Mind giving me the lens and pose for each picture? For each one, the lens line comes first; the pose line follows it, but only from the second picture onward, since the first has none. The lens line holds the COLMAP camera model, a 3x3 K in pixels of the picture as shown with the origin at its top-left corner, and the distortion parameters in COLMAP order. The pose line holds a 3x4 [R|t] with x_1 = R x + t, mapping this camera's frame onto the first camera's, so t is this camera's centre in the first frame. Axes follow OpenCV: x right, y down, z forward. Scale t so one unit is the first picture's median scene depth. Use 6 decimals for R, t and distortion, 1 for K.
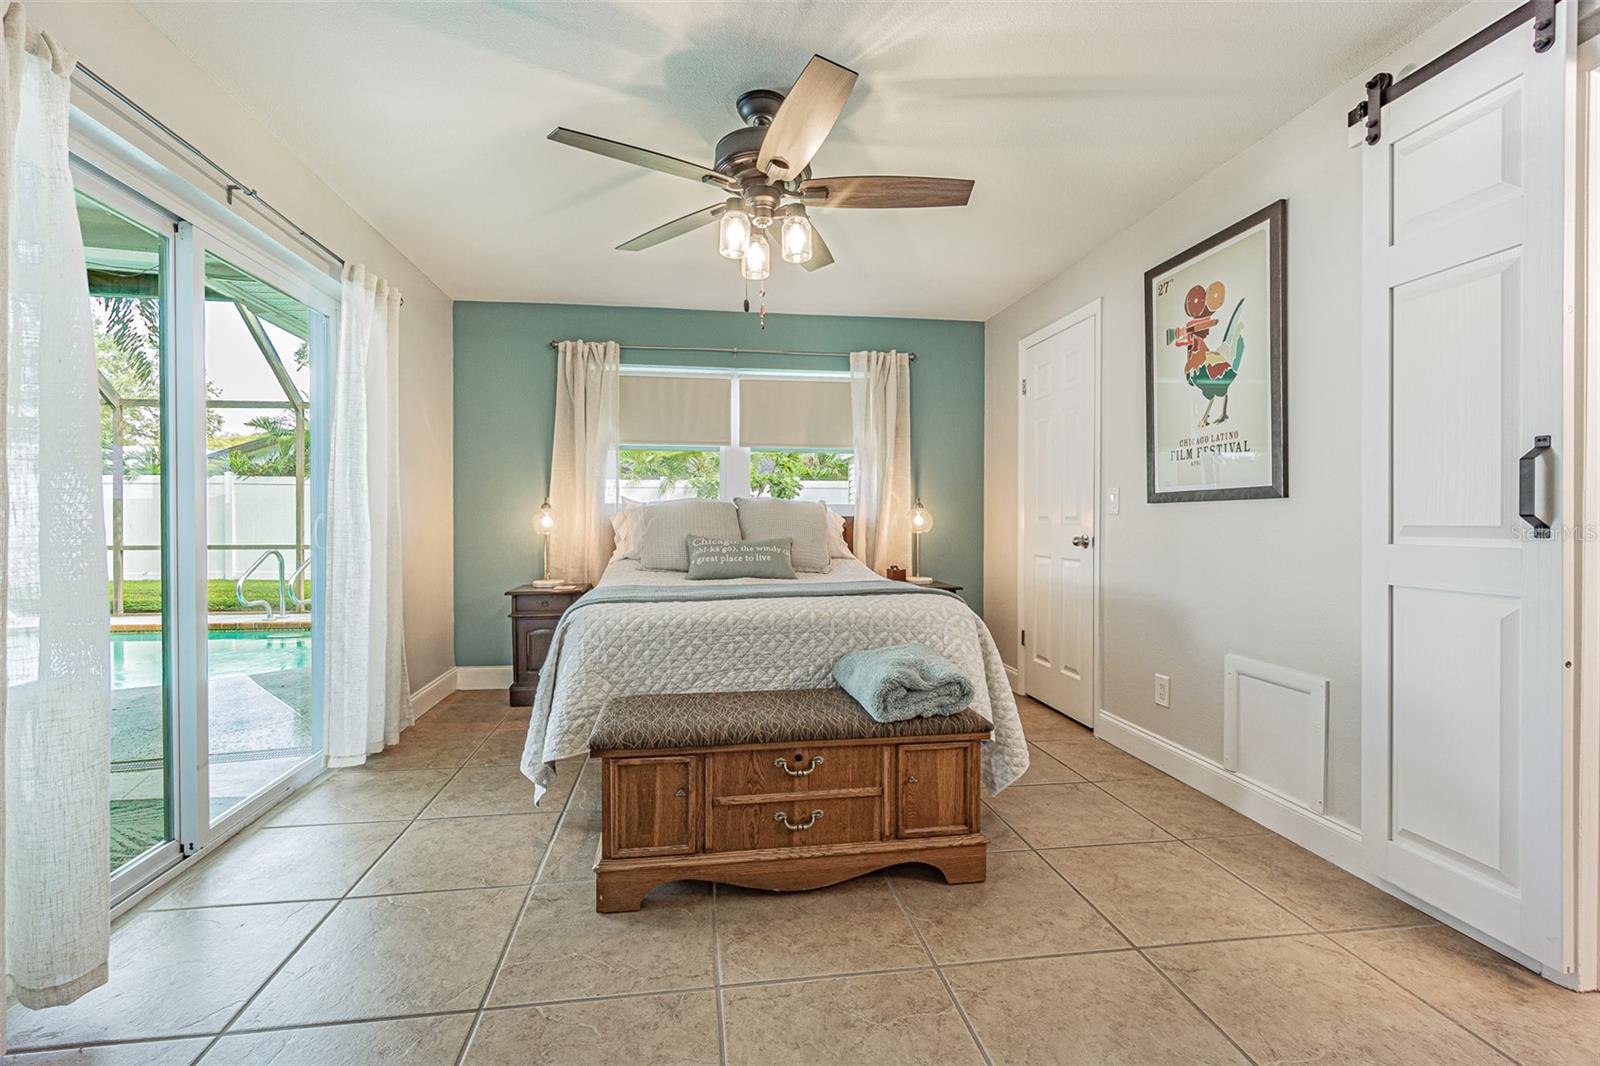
lens RADIAL K [[690.2, 0, 786.4], [0, 690.2, 521.9], [0, 0, 1]] dist [-0.005108, 0.000300]
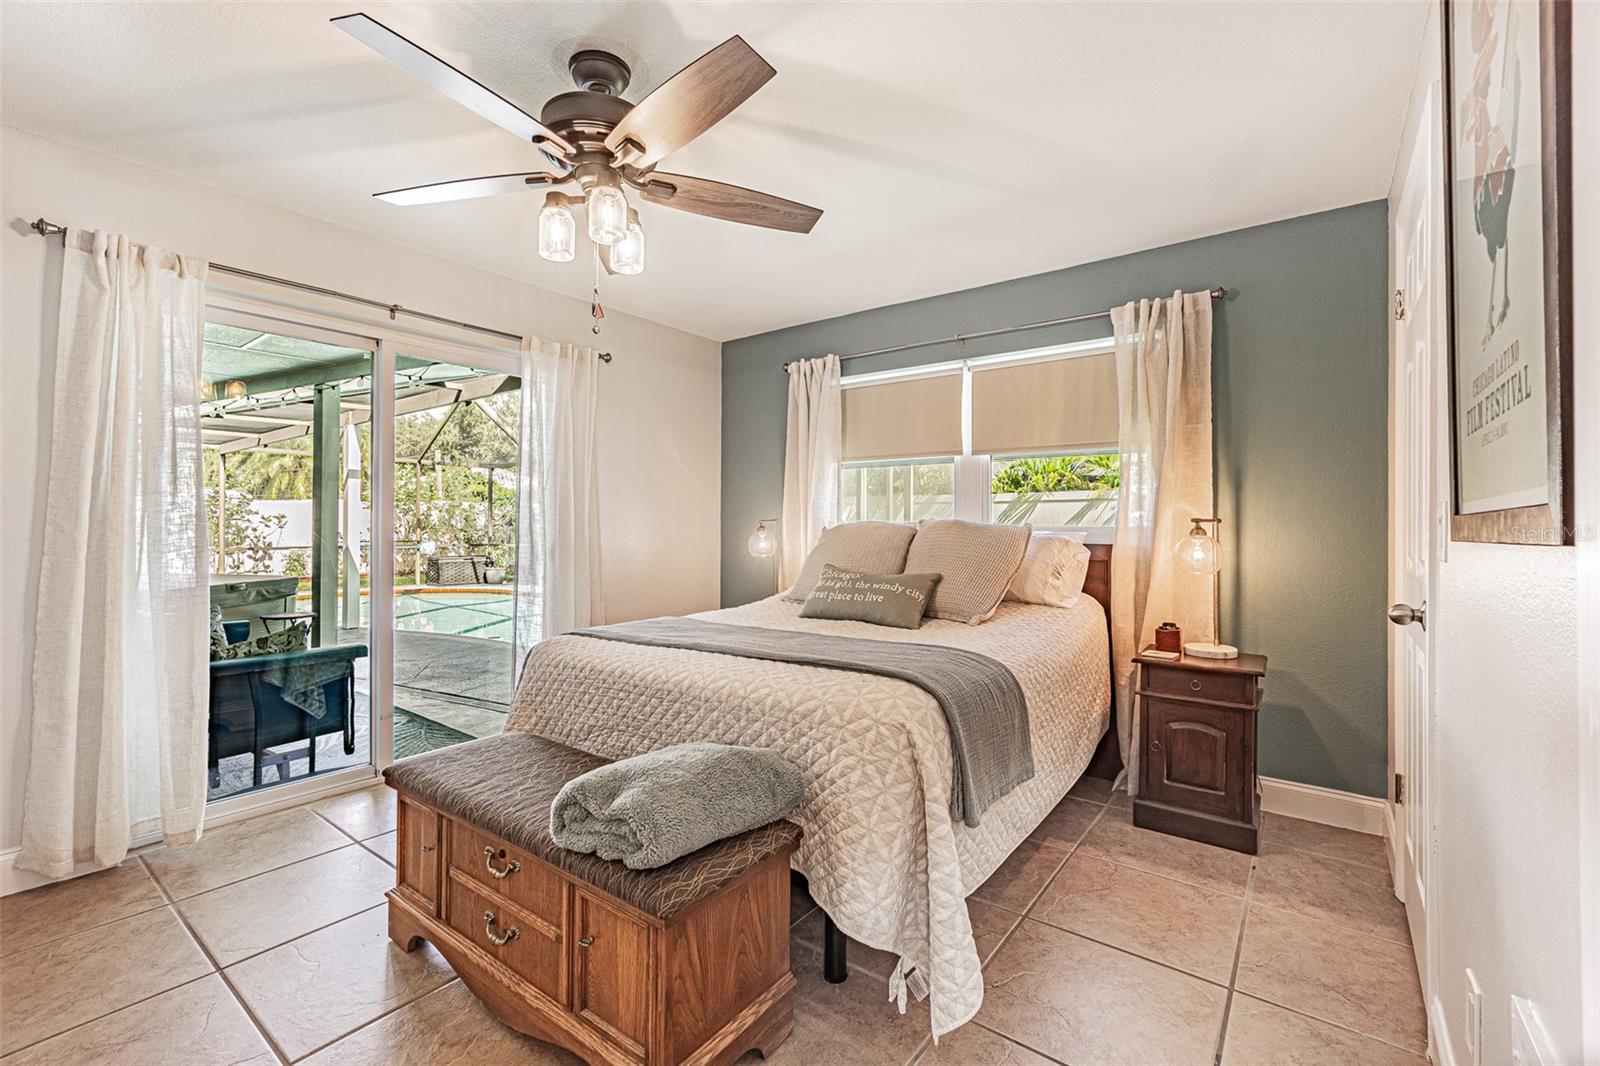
lens RADIAL K [[690.2, 0, 796.4], [0, 690.2, 526.7], [0, 0, 1]] dist [-0.005108, 0.000300]
pose [[0.700402, 0.003965, -0.713737, 0.391334], [-0.010709, 0.999930, -0.004954, -0.021384], [0.713668, 0.011113, 0.700396, 0.311530]]
